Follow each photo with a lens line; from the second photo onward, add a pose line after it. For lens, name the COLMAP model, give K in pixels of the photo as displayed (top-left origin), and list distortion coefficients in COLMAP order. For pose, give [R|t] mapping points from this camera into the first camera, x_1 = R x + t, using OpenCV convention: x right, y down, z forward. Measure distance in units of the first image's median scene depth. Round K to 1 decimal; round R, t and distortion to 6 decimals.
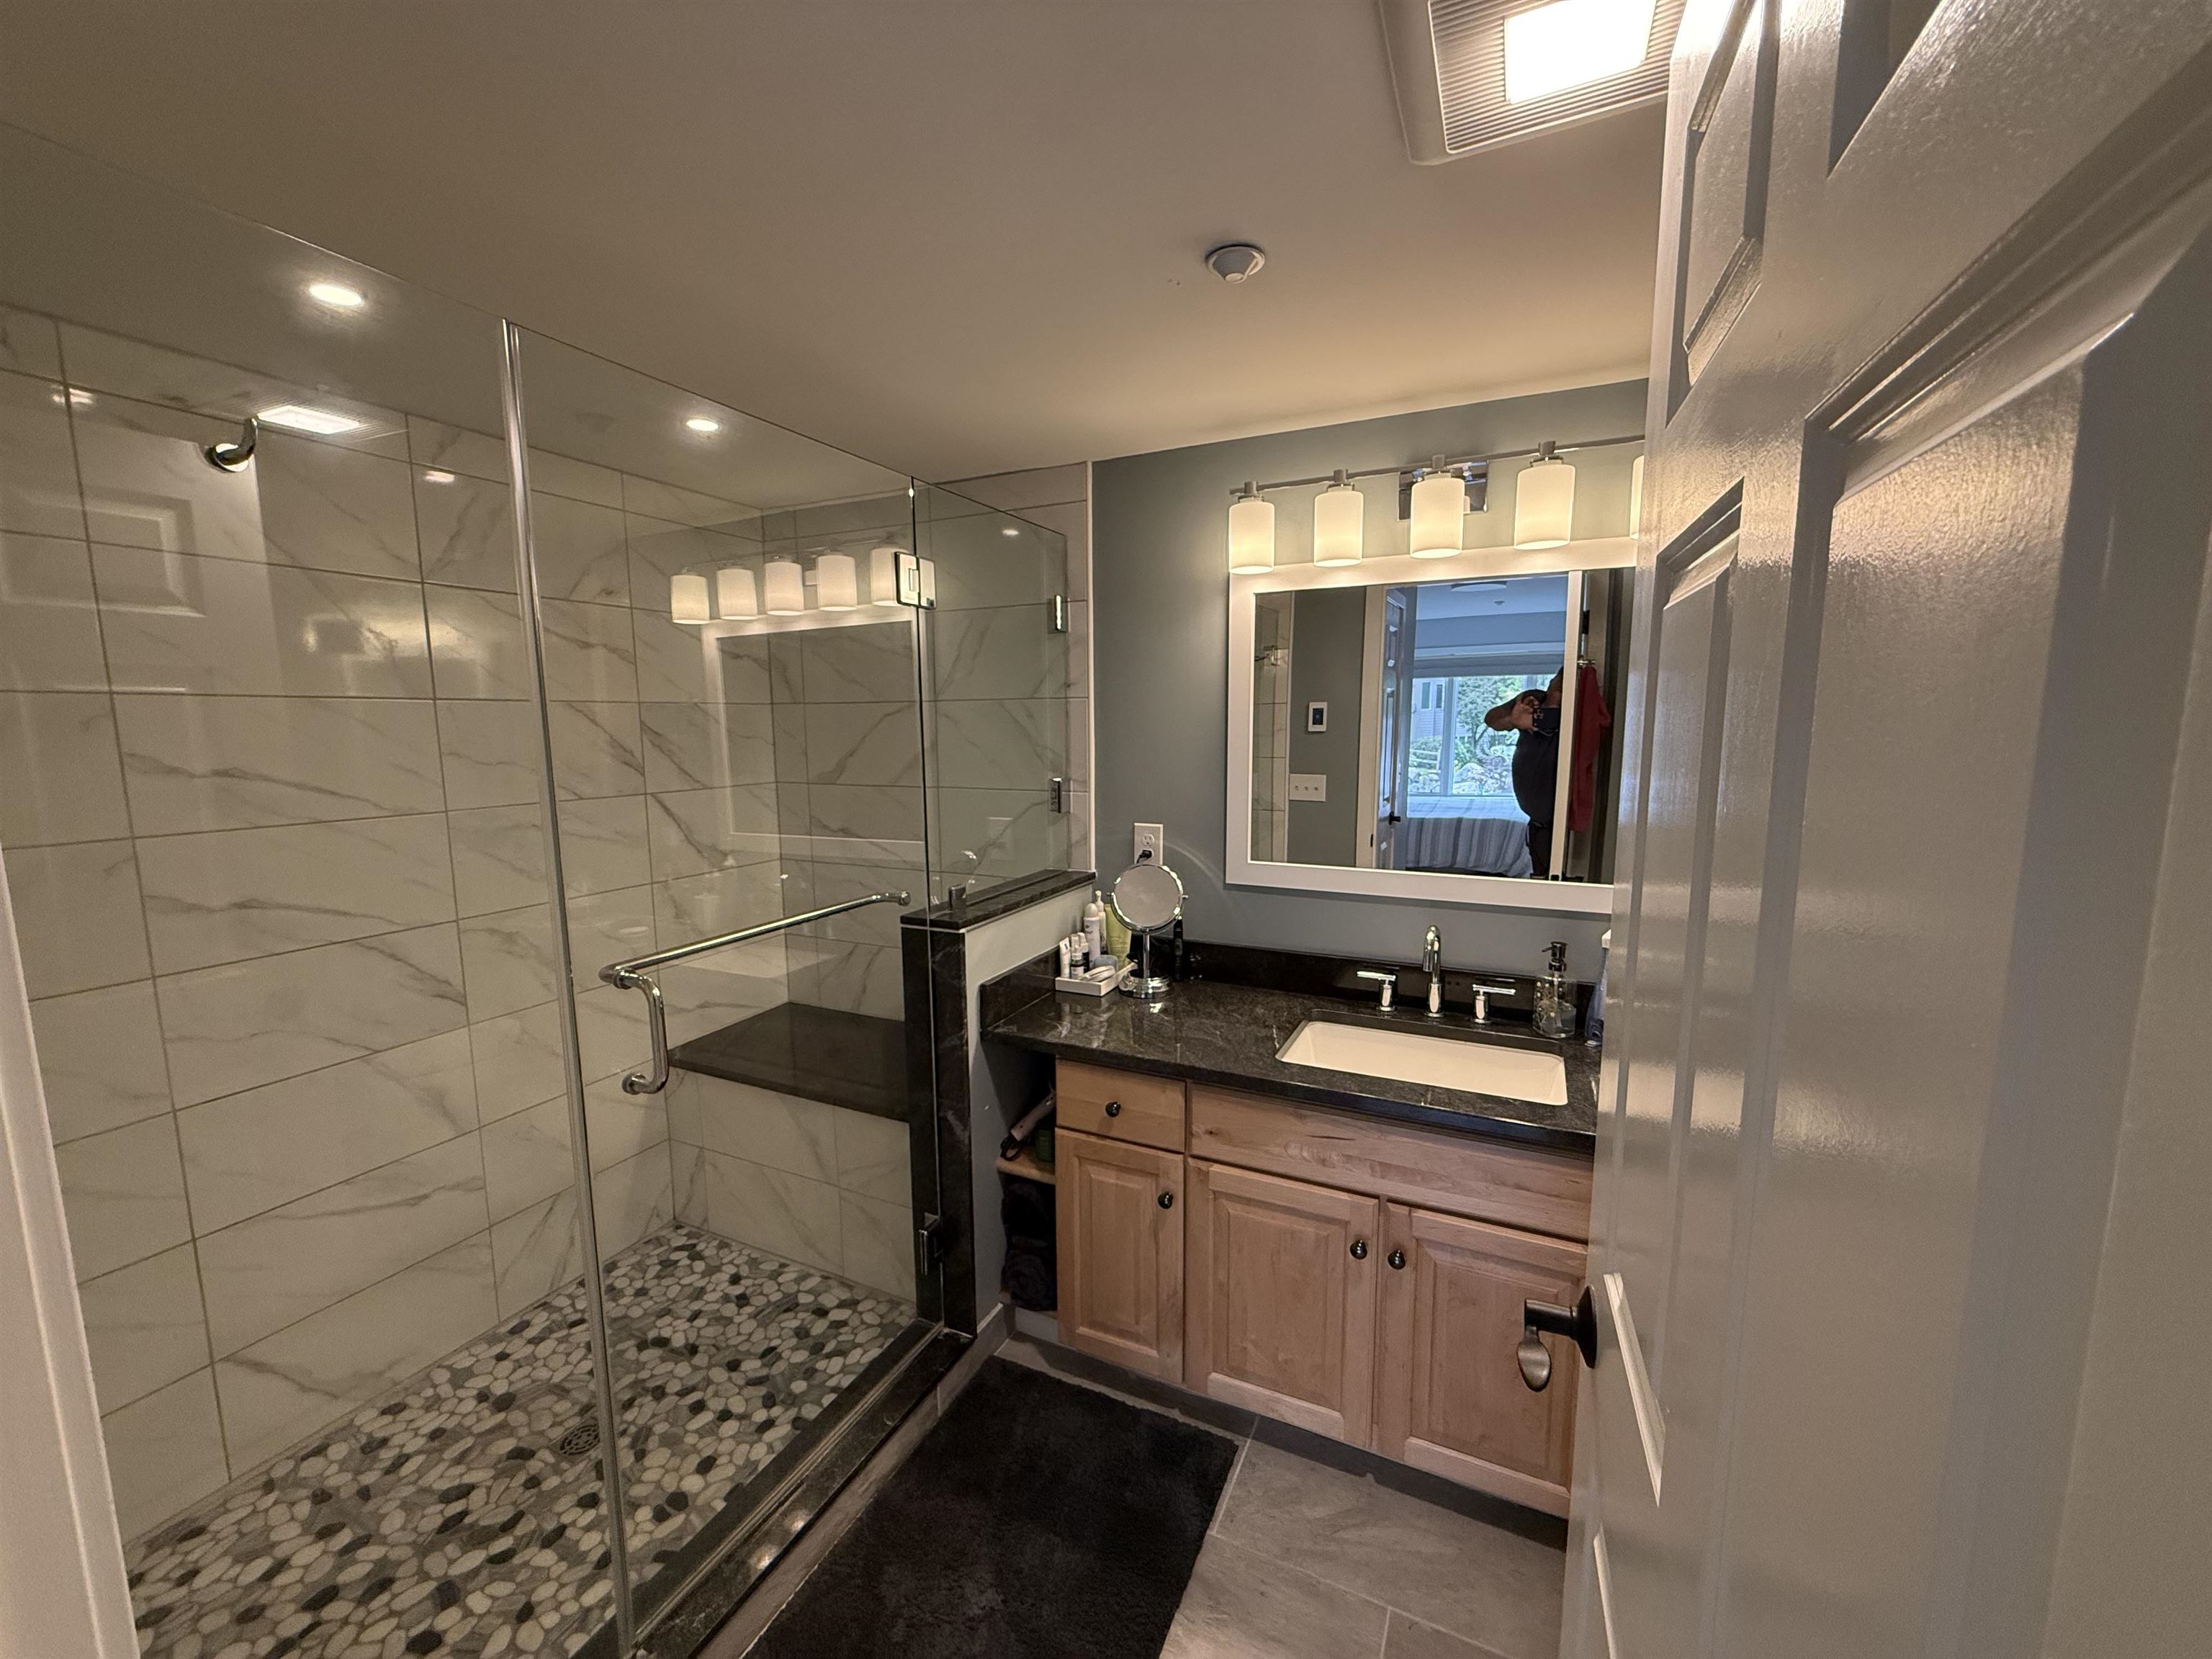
lens RADIAL K [[880.0, 0, 1098.7], [0, 880.0, 838.1], [0, 0, 1]] dist [0.000894, -0.000329]
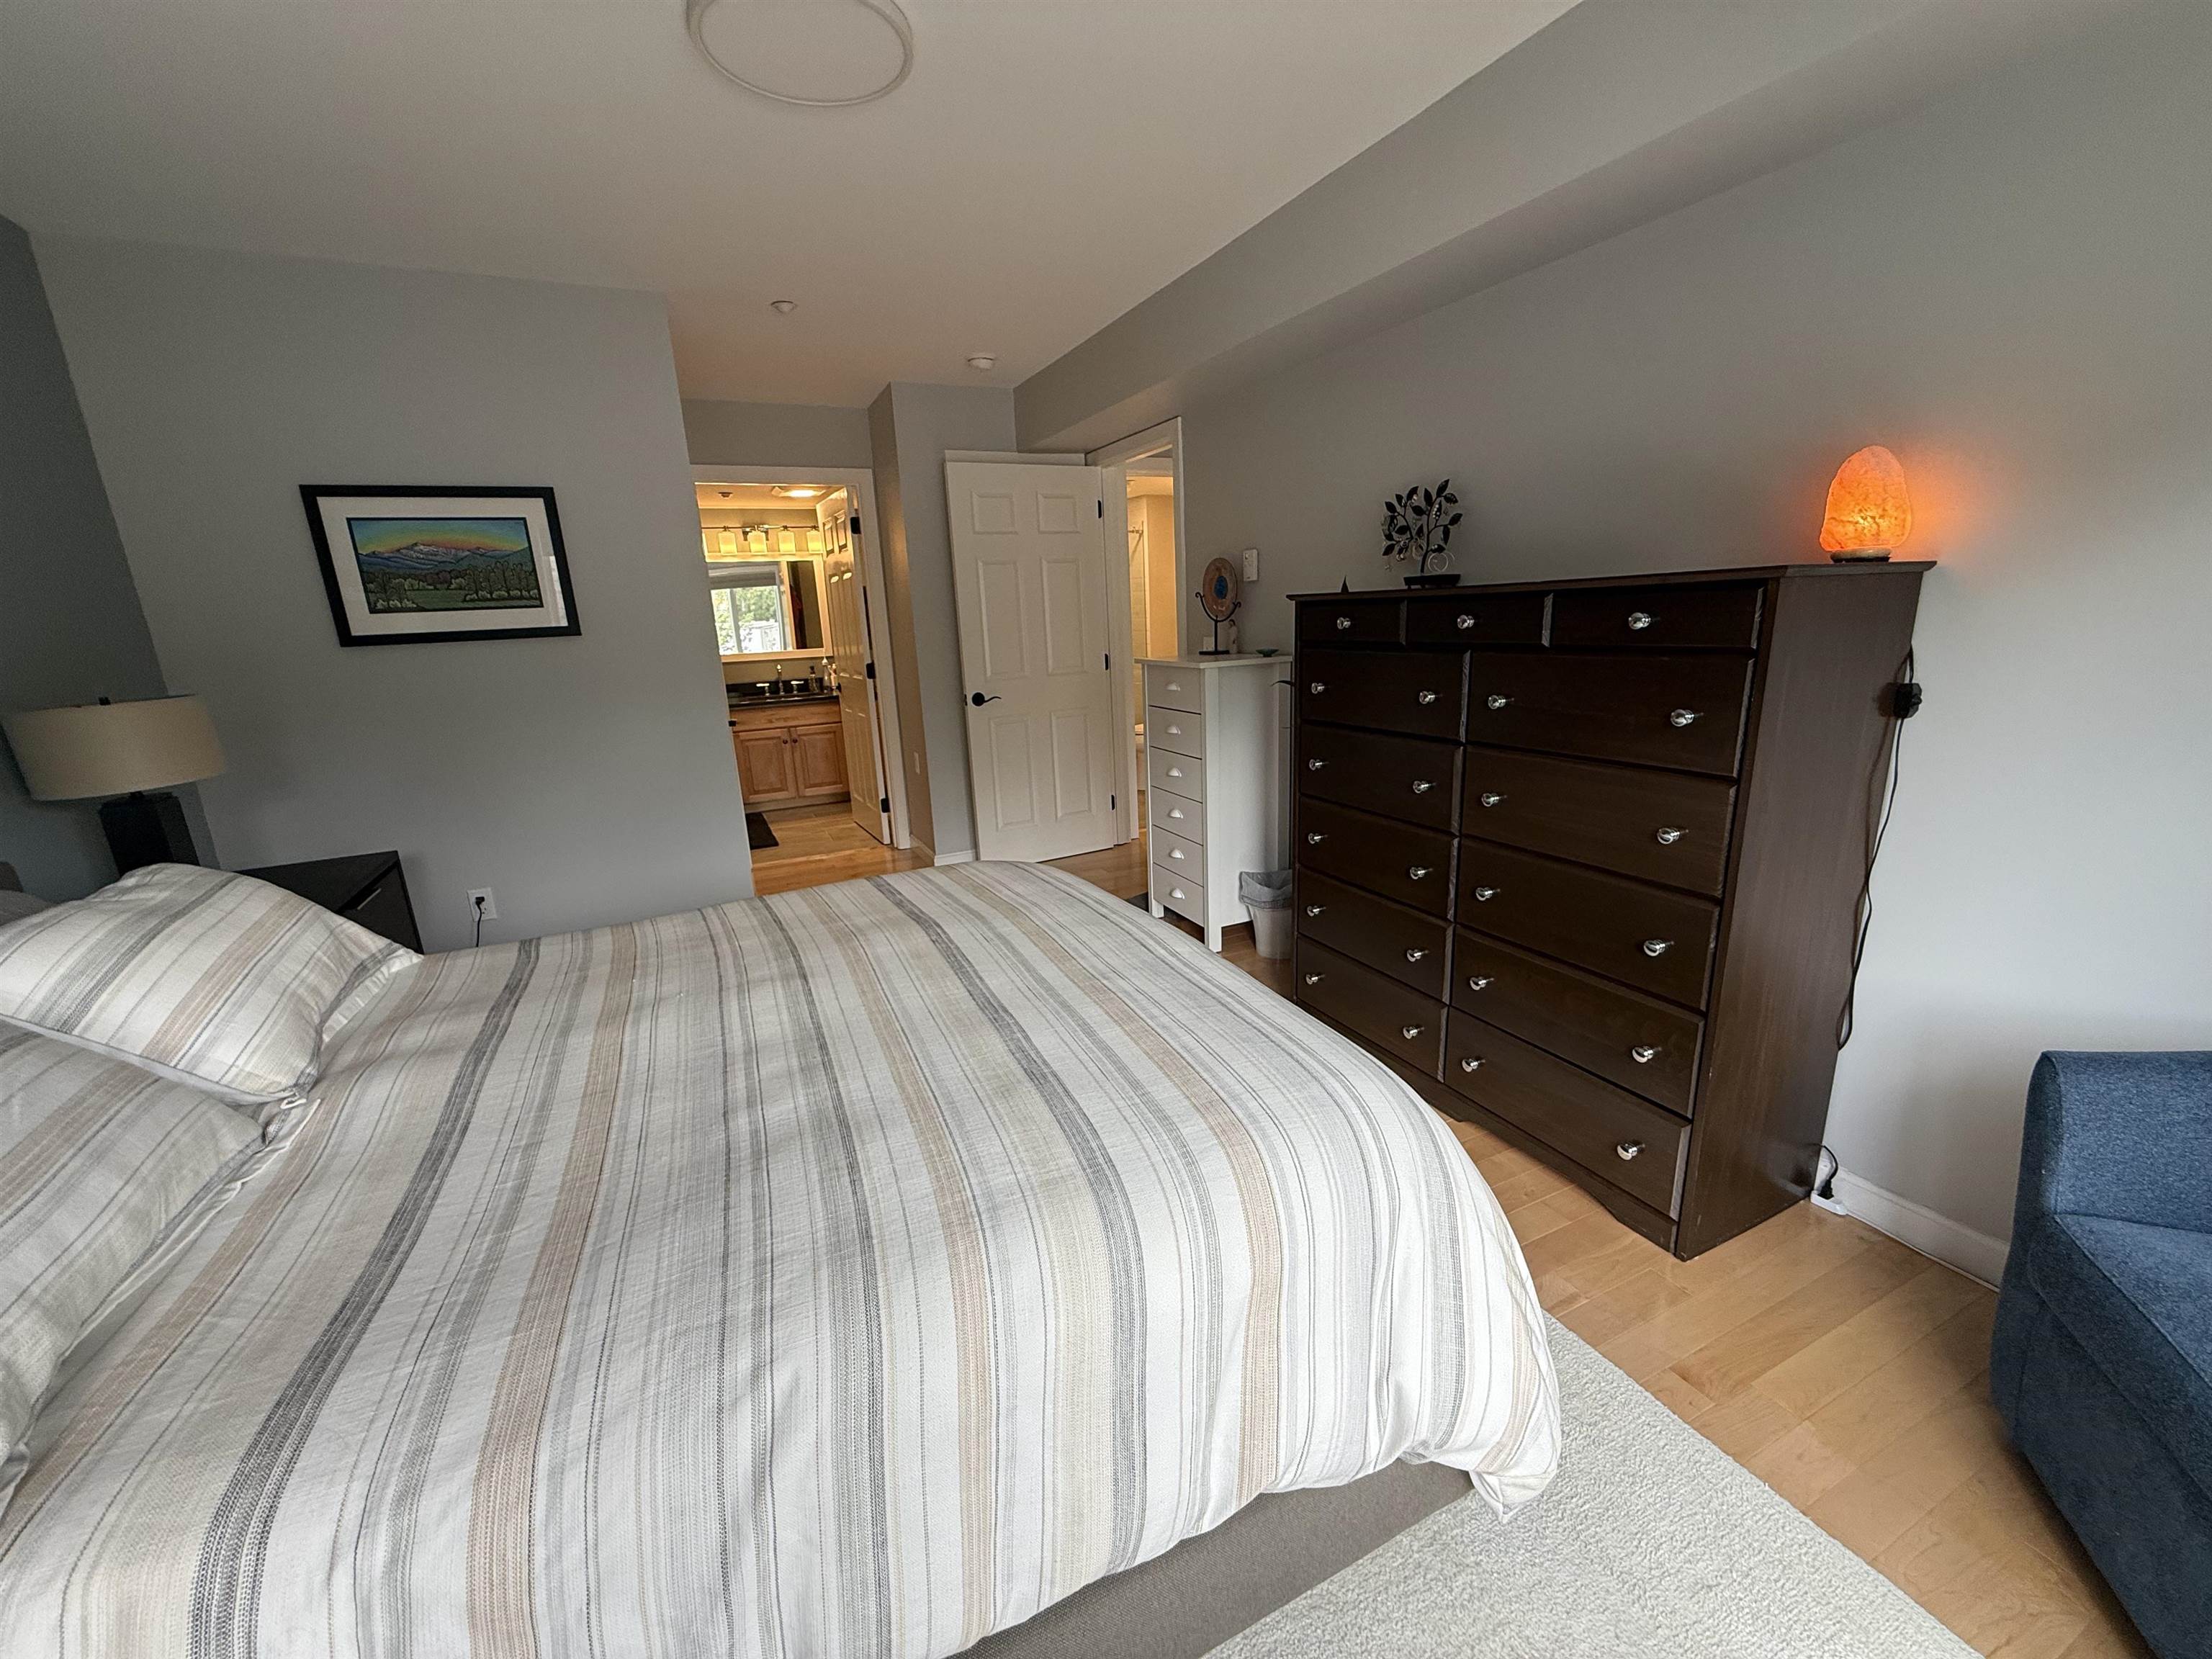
lens RADIAL K [[880.0, 0, 1098.7], [0, 880.0, 838.1], [0, 0, 1]] dist [0.000894, -0.000329]
pose [[0.635683, -0.217084, 0.740798, -1.528329], [0.143029, 0.976151, 0.163318, 0.380931], [-0.758584, 0.002137, 0.651572, -2.197460]]
